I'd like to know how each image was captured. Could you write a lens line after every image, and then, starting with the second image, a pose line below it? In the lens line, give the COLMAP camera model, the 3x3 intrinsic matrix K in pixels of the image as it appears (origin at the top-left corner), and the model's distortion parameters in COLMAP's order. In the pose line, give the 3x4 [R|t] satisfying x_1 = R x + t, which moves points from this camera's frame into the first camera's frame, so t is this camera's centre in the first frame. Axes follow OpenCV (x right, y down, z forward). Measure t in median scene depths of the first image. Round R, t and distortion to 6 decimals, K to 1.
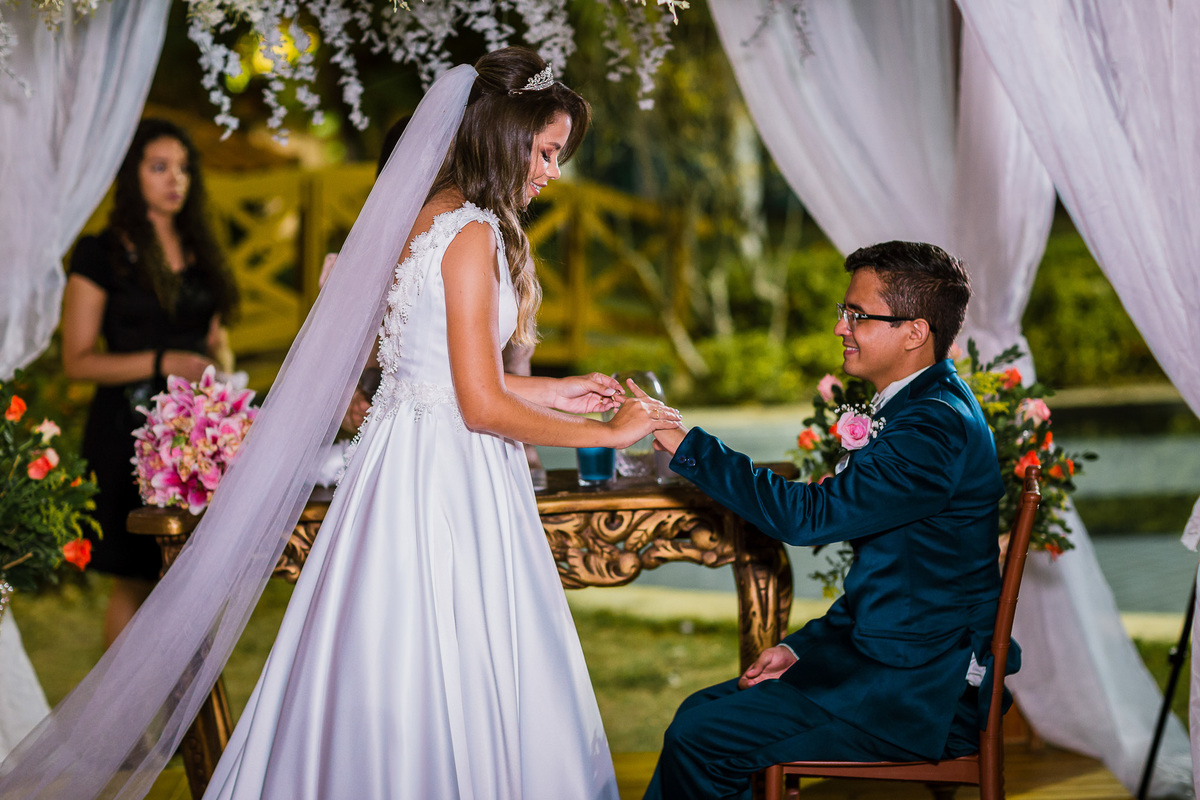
lens RADIAL K [[2845.2, 0, 601.5], [0, 2845.2, 332.1], [0, 0, 1]] dist [-0.032830, 0.422215]
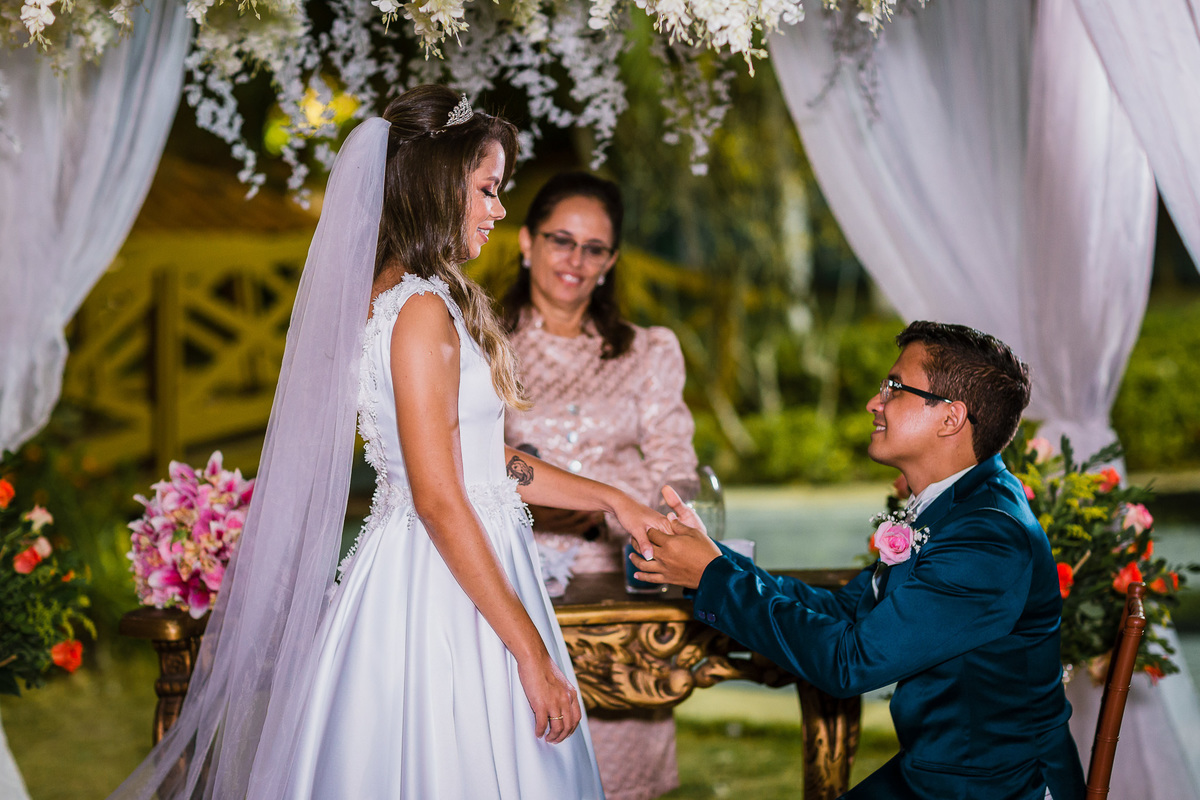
lens RADIAL K [[2845.2, 0, 601.5], [0, 2845.2, 332.1], [0, 0, 1]] dist [-0.032830, 0.422215]
pose [[0.999762, 0.016898, -0.013799, -0.004543], [-0.017215, 0.999581, -0.023255, -0.006891], [0.013401, 0.023487, 0.999634, 0.102263]]
